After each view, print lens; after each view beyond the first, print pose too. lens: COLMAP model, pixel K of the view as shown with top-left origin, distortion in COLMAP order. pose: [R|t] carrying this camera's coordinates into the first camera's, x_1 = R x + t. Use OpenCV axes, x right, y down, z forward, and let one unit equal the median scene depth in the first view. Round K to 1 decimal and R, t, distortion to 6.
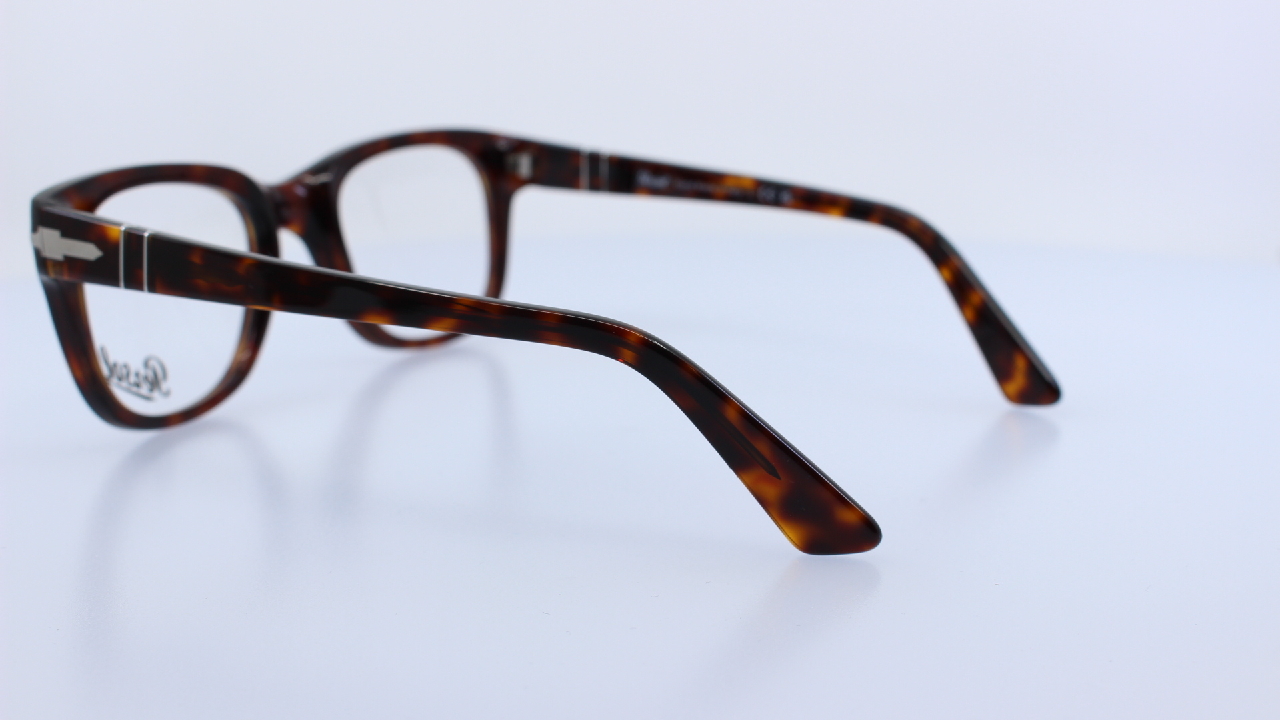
lens RADIAL K [[1661.6, 0, 640.0], [0, 1661.6, 360.0], [0, 0, 1]] dist [-0.090630, 0.055481]
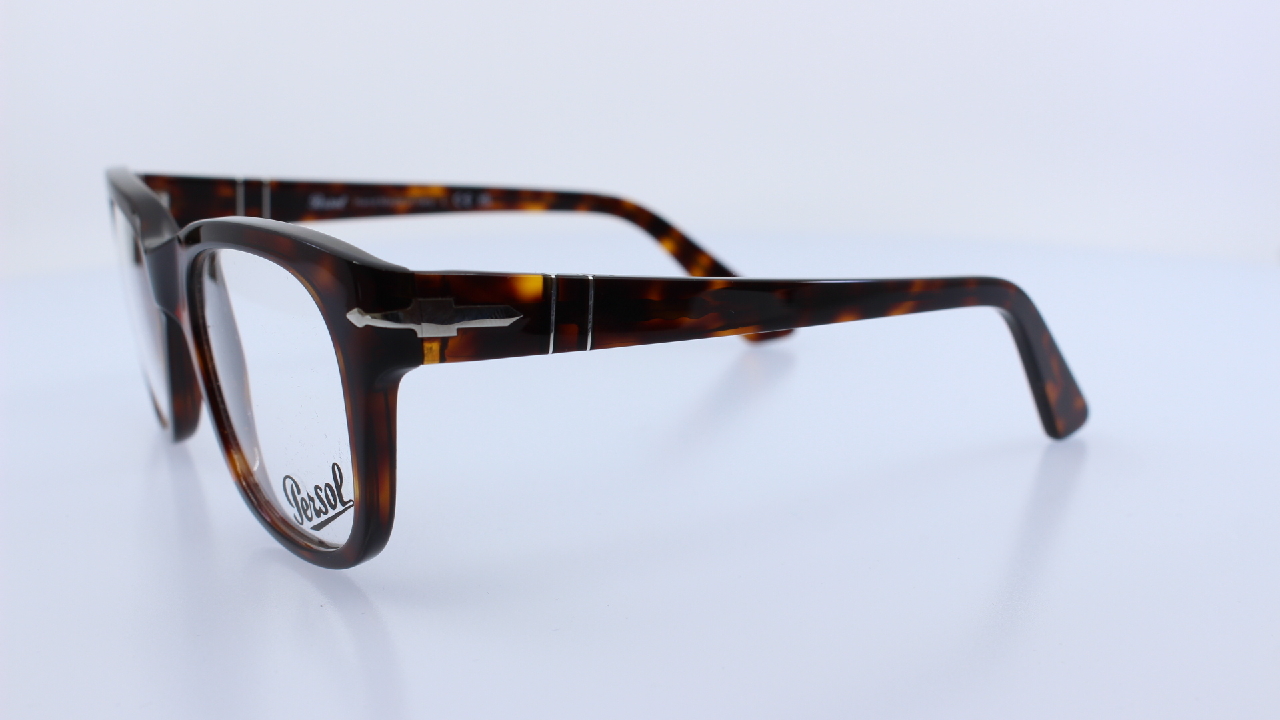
lens RADIAL K [[1661.6, 0, 640.0], [0, 1661.6, 360.0], [0, 0, 1]] dist [-0.090630, 0.055481]
pose [[0.499144, -0.180019, 0.847613, -0.792495], [0.190895, 0.976995, 0.095082, -0.087956], [-0.845230, 0.114345, 0.522026, 0.443181]]
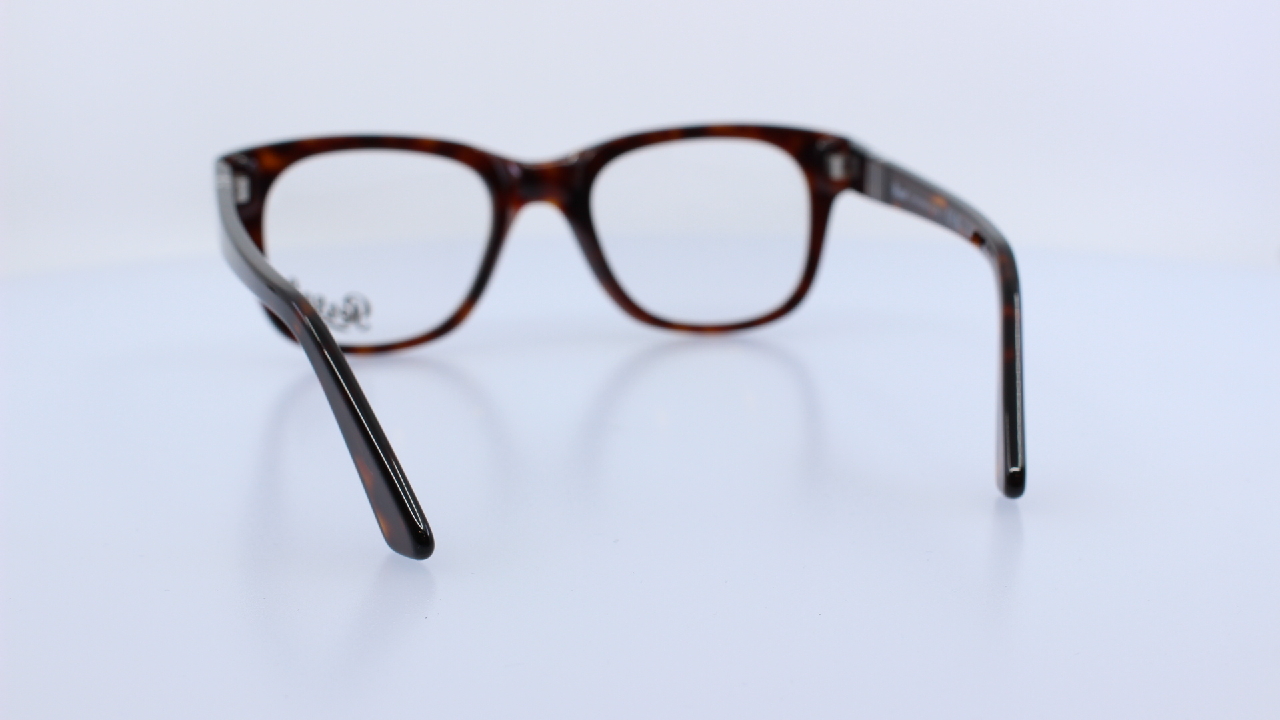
lens RADIAL K [[1661.6, 0, 640.0], [0, 1661.6, 360.0], [0, 0, 1]] dist [-0.090630, 0.055481]
pose [[0.697369, 0.156314, -0.699458, 0.652658], [-0.150366, 0.986116, 0.070460, -0.066993], [0.700761, 0.056039, 0.711192, 0.274751]]
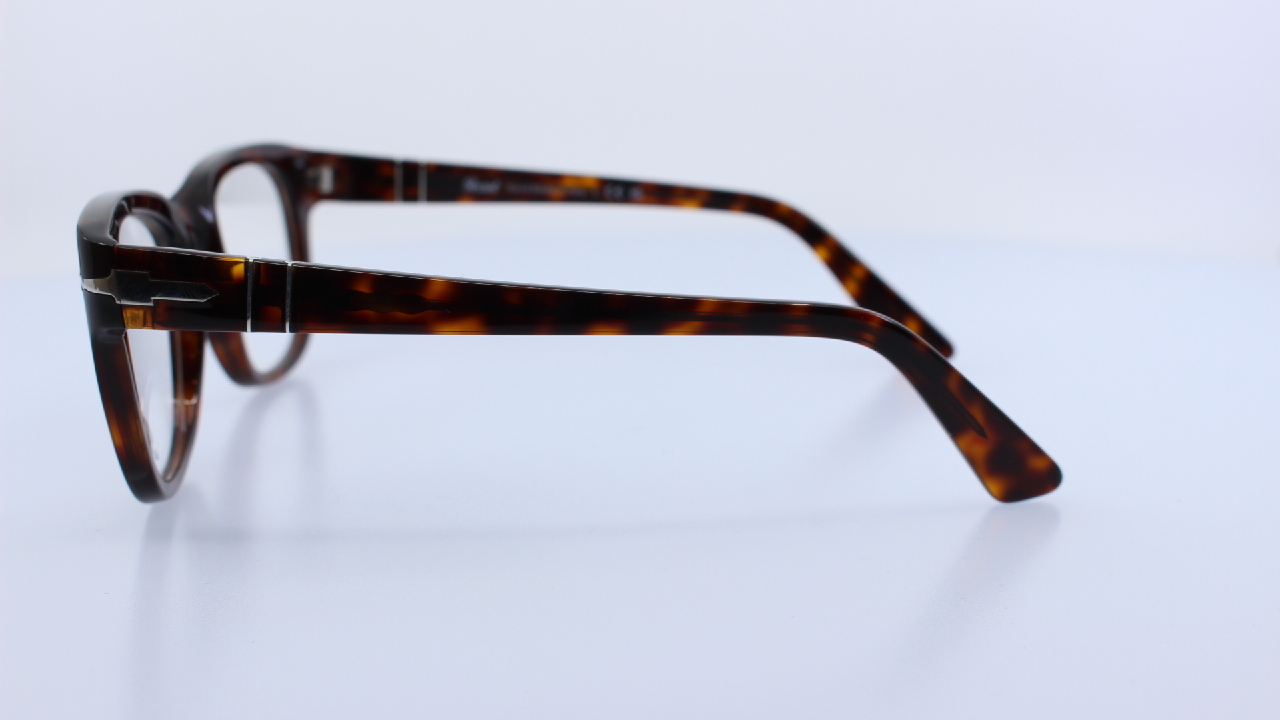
lens RADIAL K [[1661.6, 0, 640.0], [0, 1661.6, 360.0], [0, 0, 1]] dist [-0.090630, 0.055481]
pose [[0.865716, -0.106535, 0.489066, -0.457603], [0.109276, 0.993744, 0.023038, -0.020982], [-0.488461, 0.033499, 0.871942, 0.117291]]
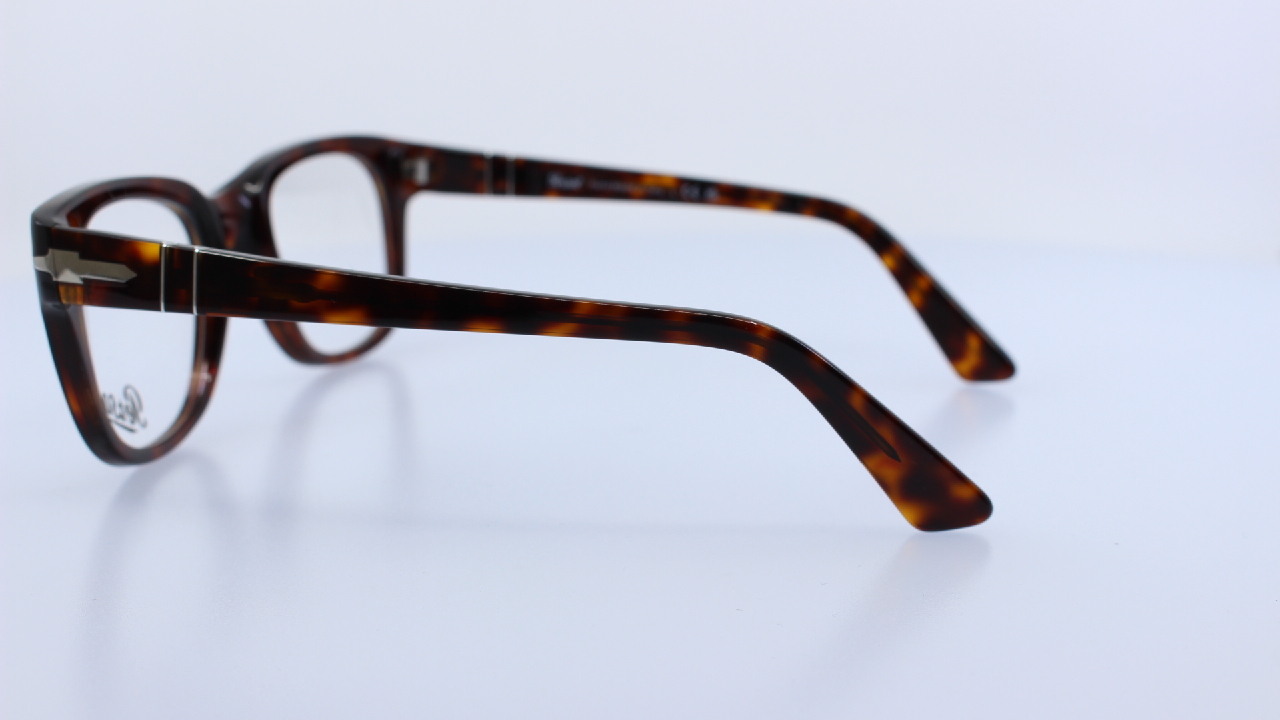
lens RADIAL K [[1661.6, 0, 640.0], [0, 1661.6, 360.0], [0, 0, 1]] dist [-0.090630, 0.055481]
pose [[0.965016, -0.056321, 0.256072, -0.239486], [0.057000, 0.998363, 0.004776, -0.004142], [-0.255921, 0.009987, 0.966646, 0.029456]]
